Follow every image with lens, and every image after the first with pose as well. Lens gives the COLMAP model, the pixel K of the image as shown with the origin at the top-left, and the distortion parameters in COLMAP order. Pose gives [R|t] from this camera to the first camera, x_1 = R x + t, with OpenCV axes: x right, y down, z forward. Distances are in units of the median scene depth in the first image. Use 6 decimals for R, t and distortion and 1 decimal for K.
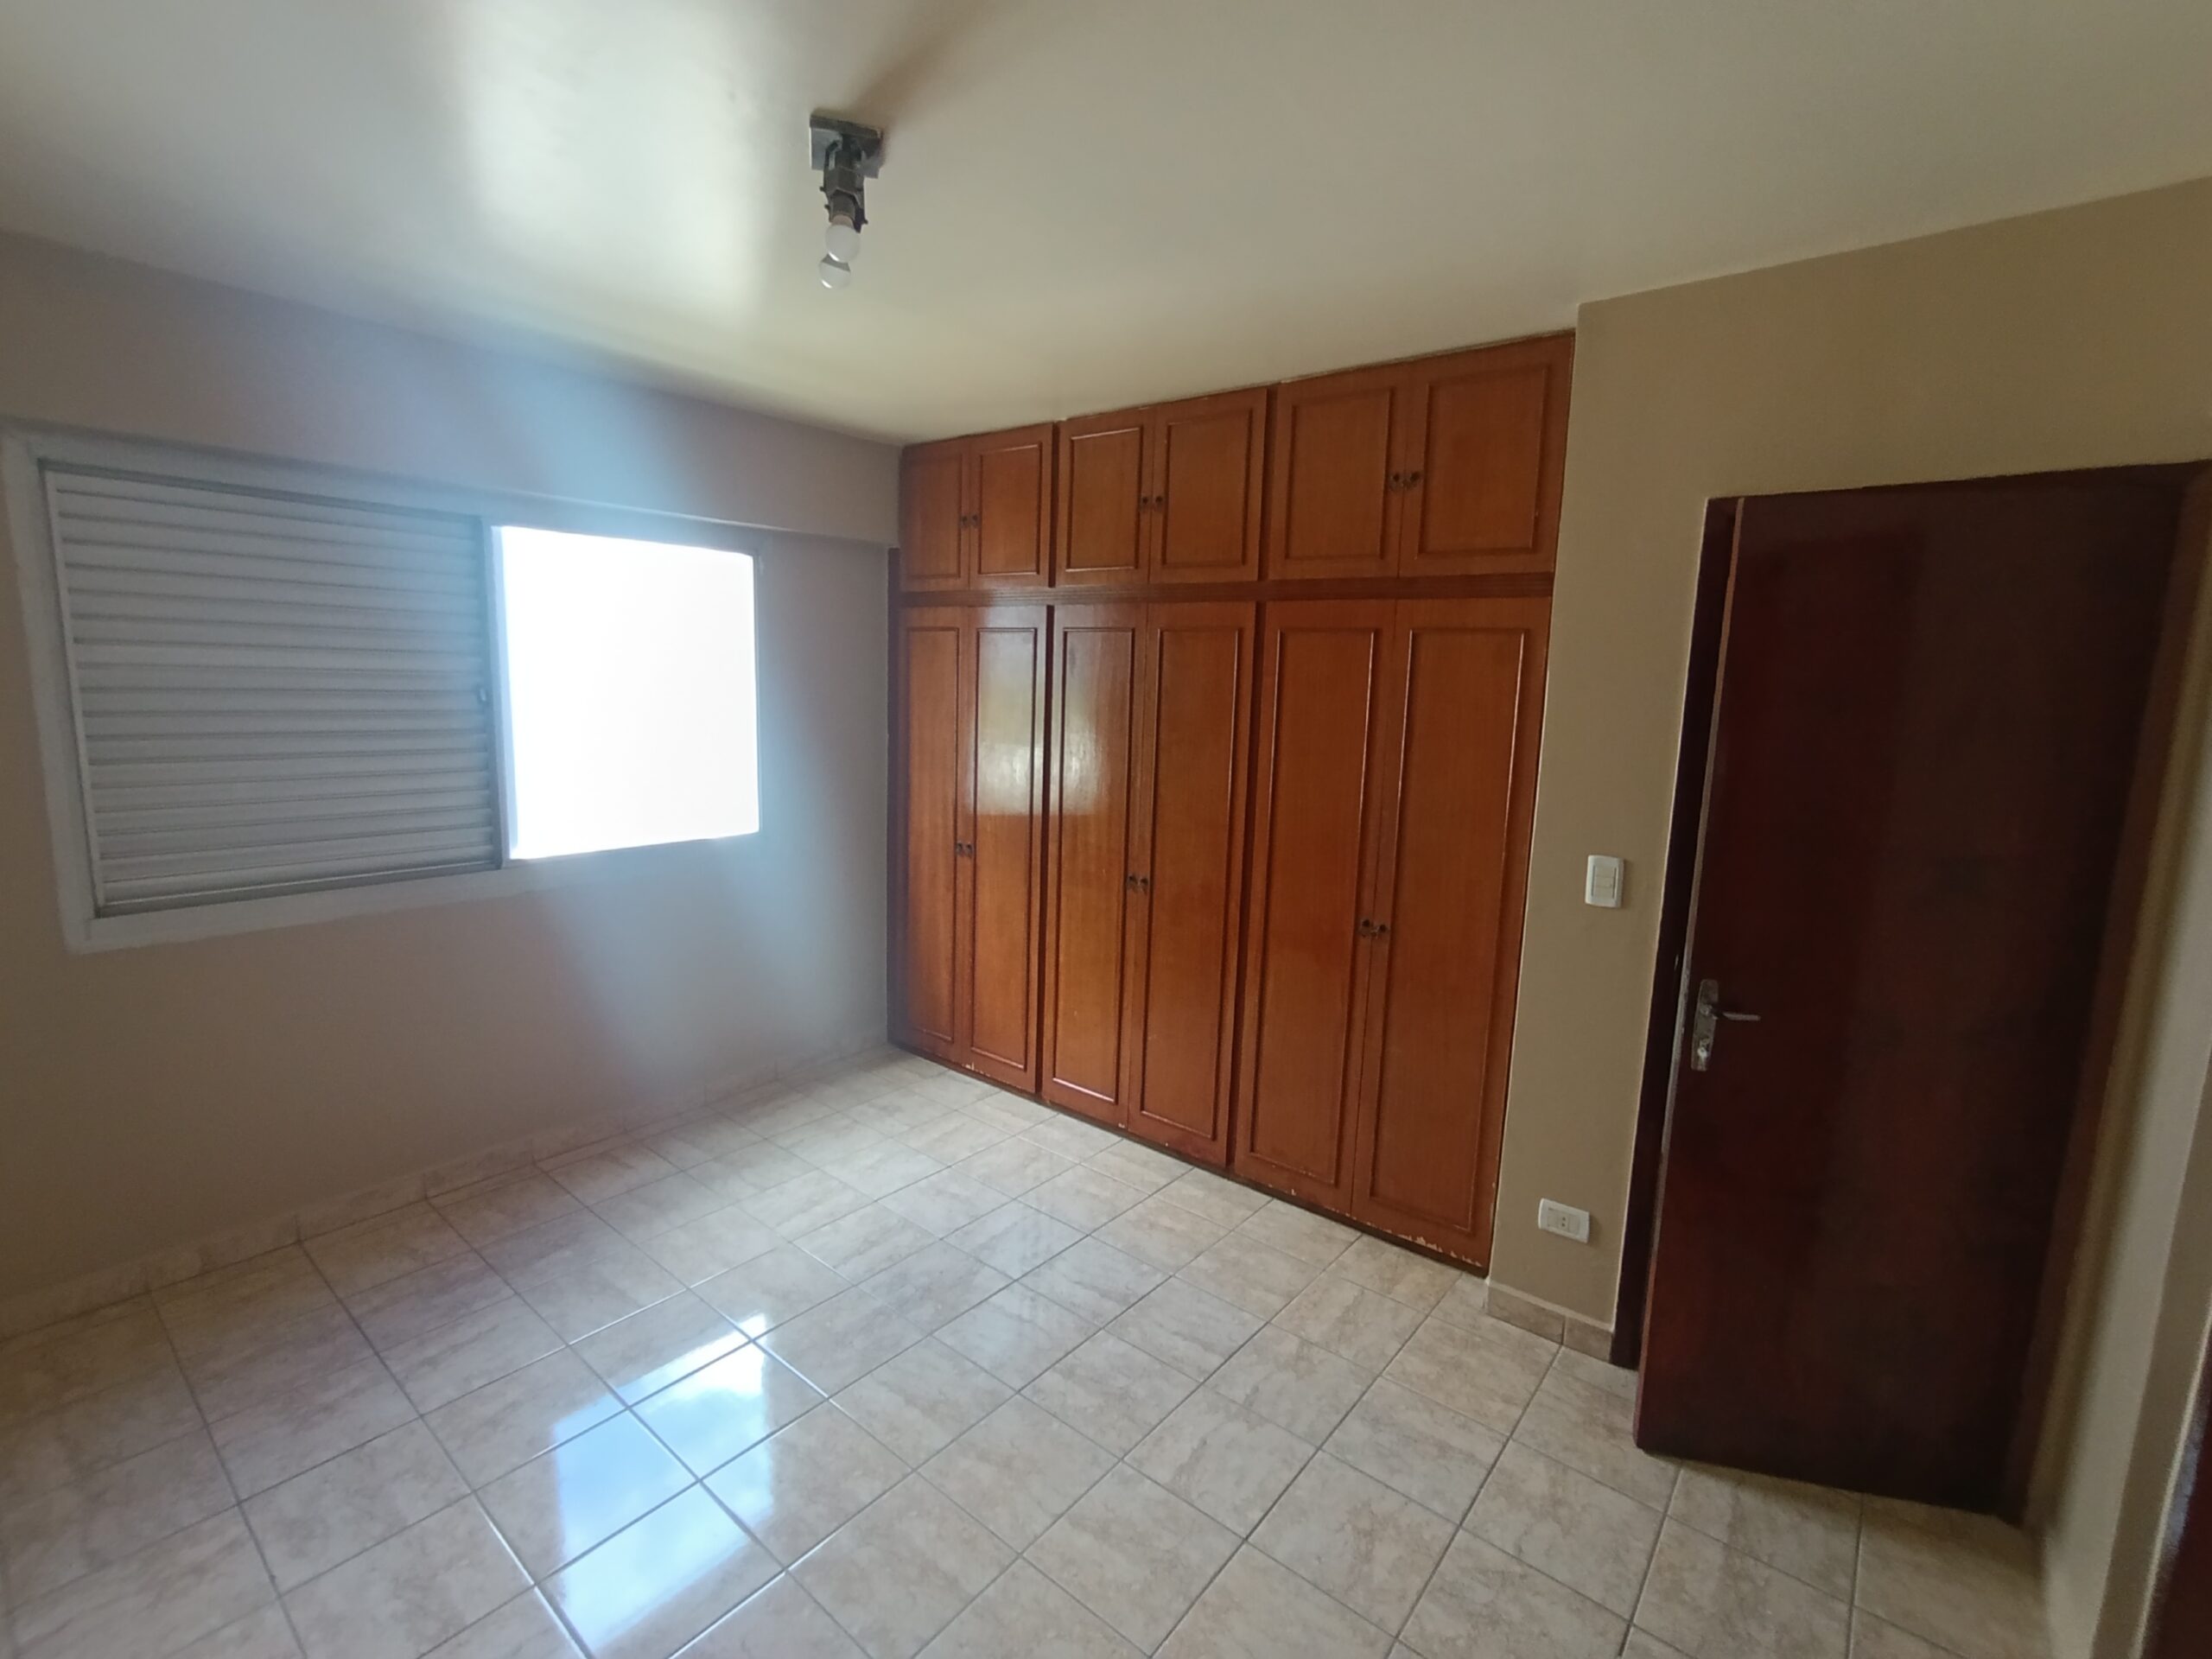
lens RADIAL K [[1009.6, 0, 1094.4], [0, 1009.6, 821.6], [0, 0, 1]] dist [-0.008731, 0.001745]
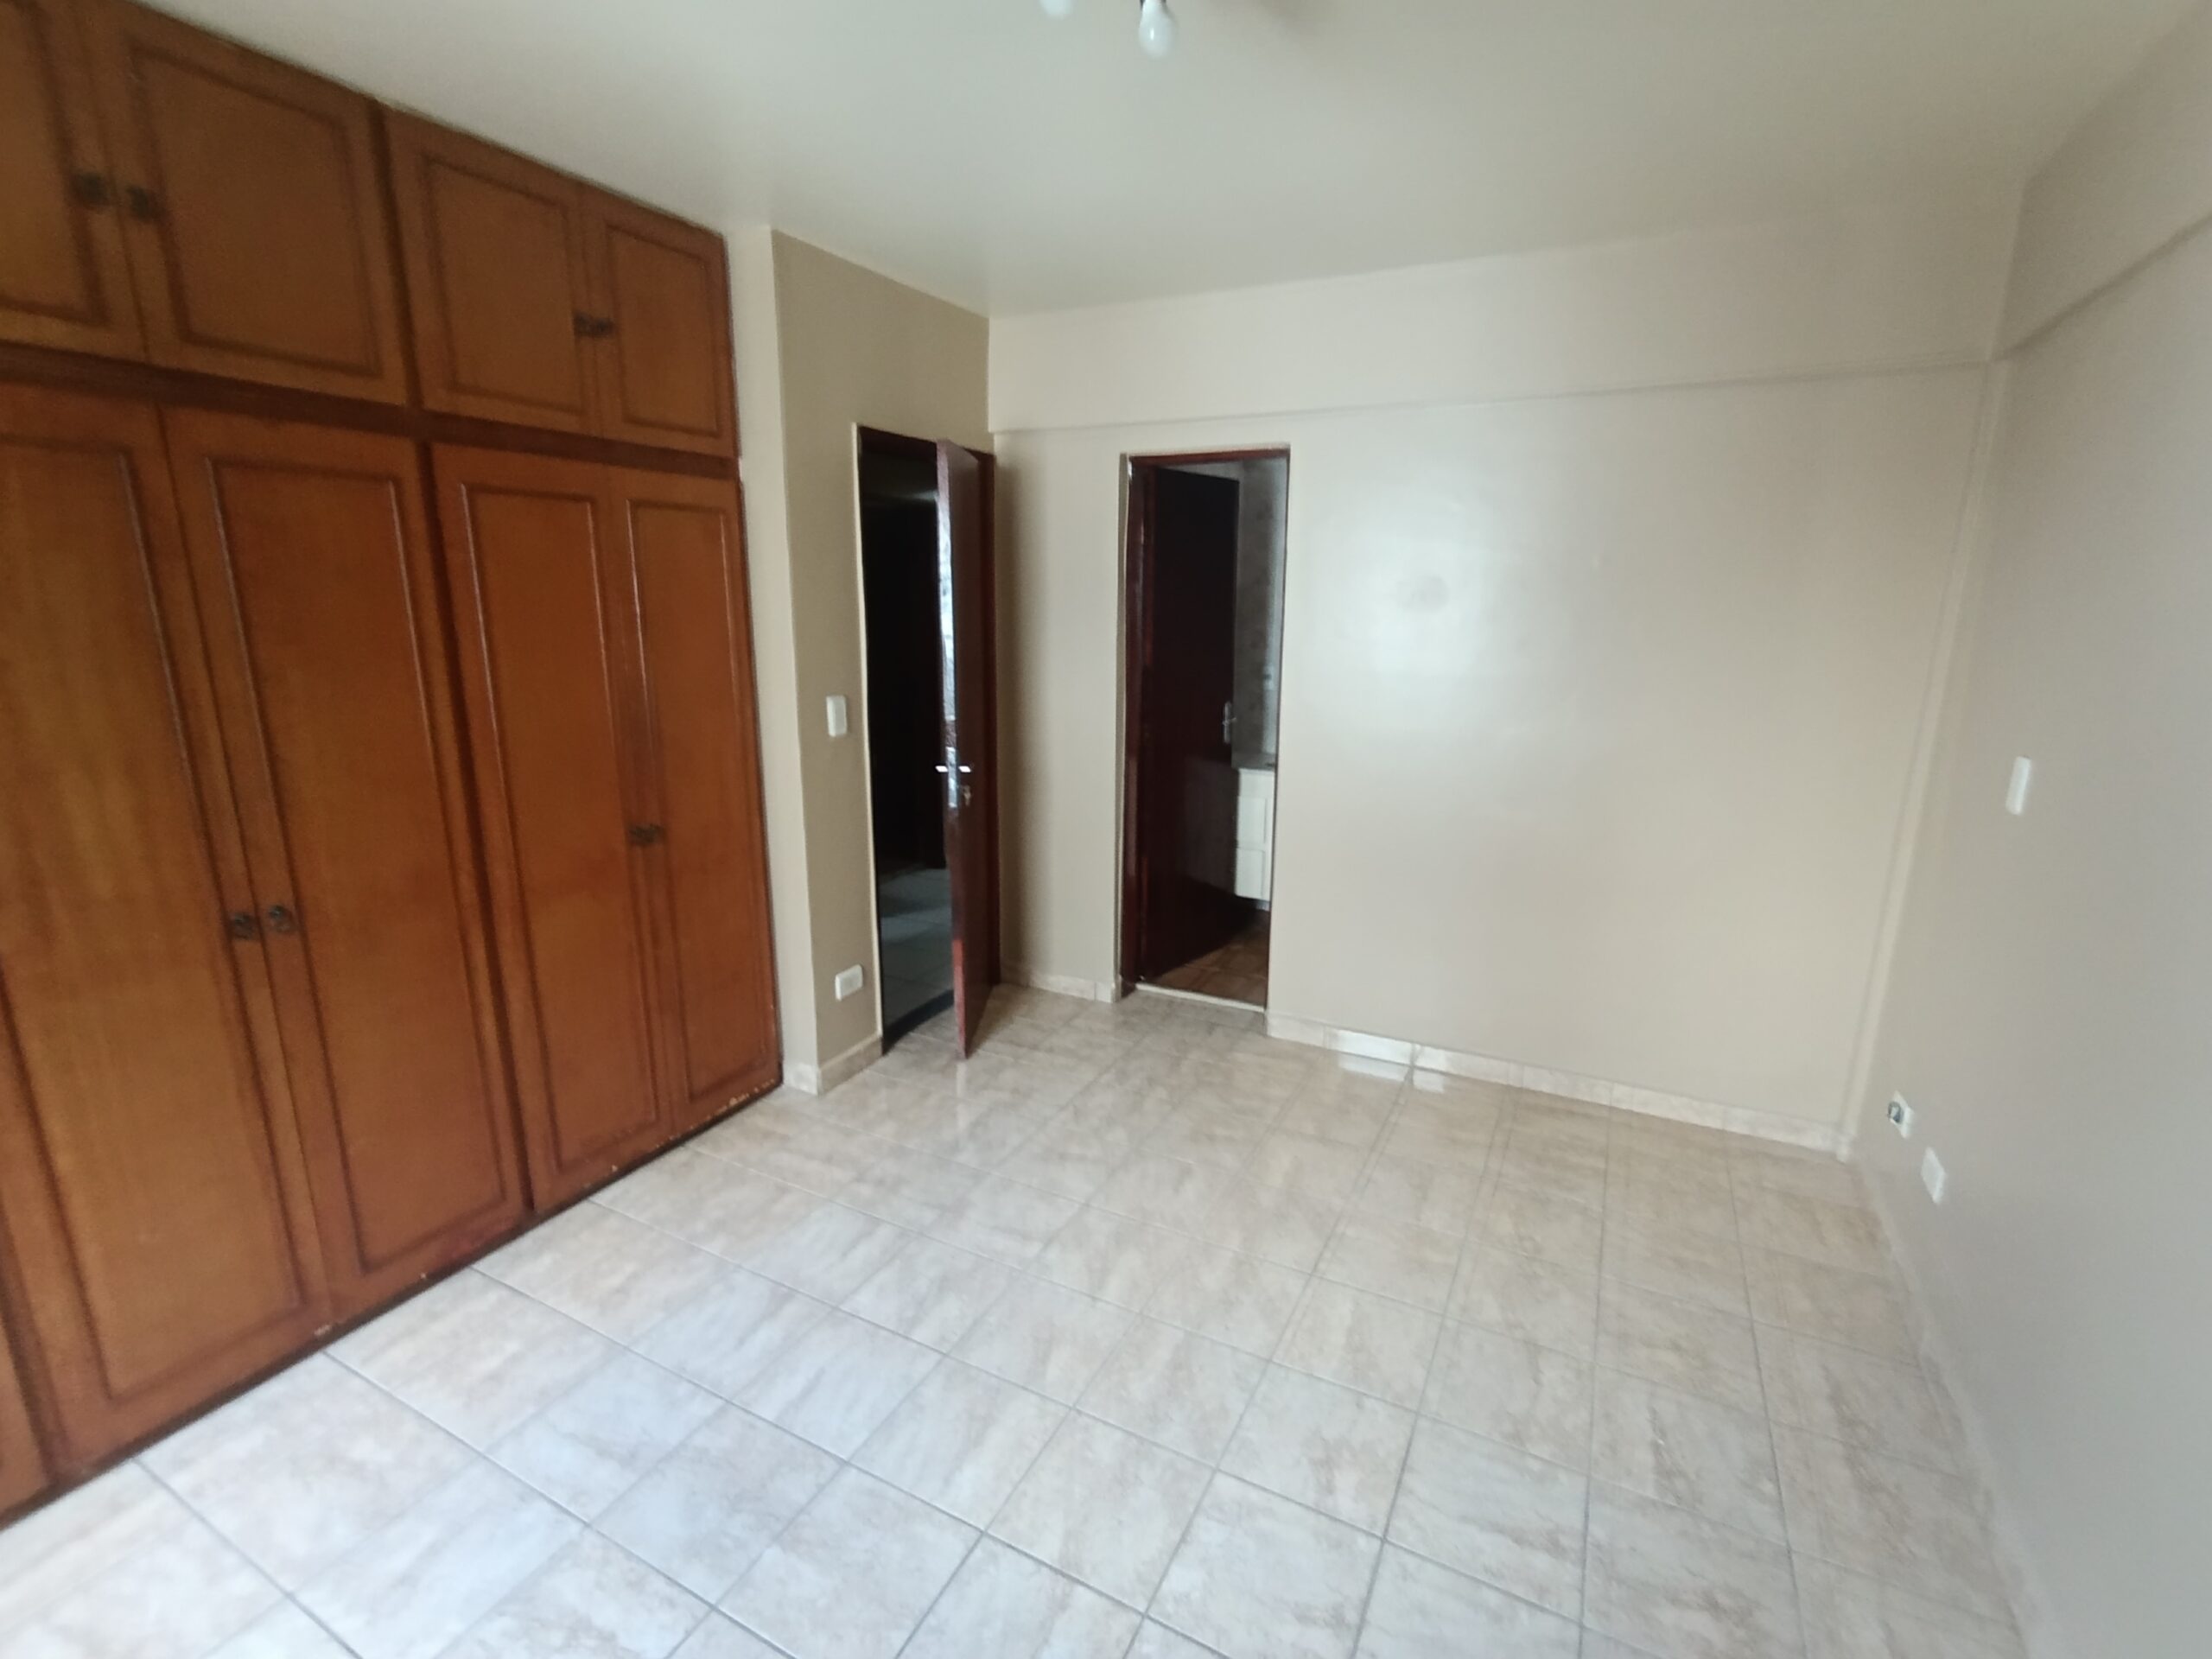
lens RADIAL K [[1009.6, 0, 1112.5], [0, 1009.6, 829.1], [0, 0, 1]] dist [-0.008731, 0.001745]
pose [[-0.216150, -0.251730, 0.943351, -0.674325], [0.133990, 0.949402, 0.284046, -0.100003], [-0.967123, 0.187796, -0.171484, 0.731501]]
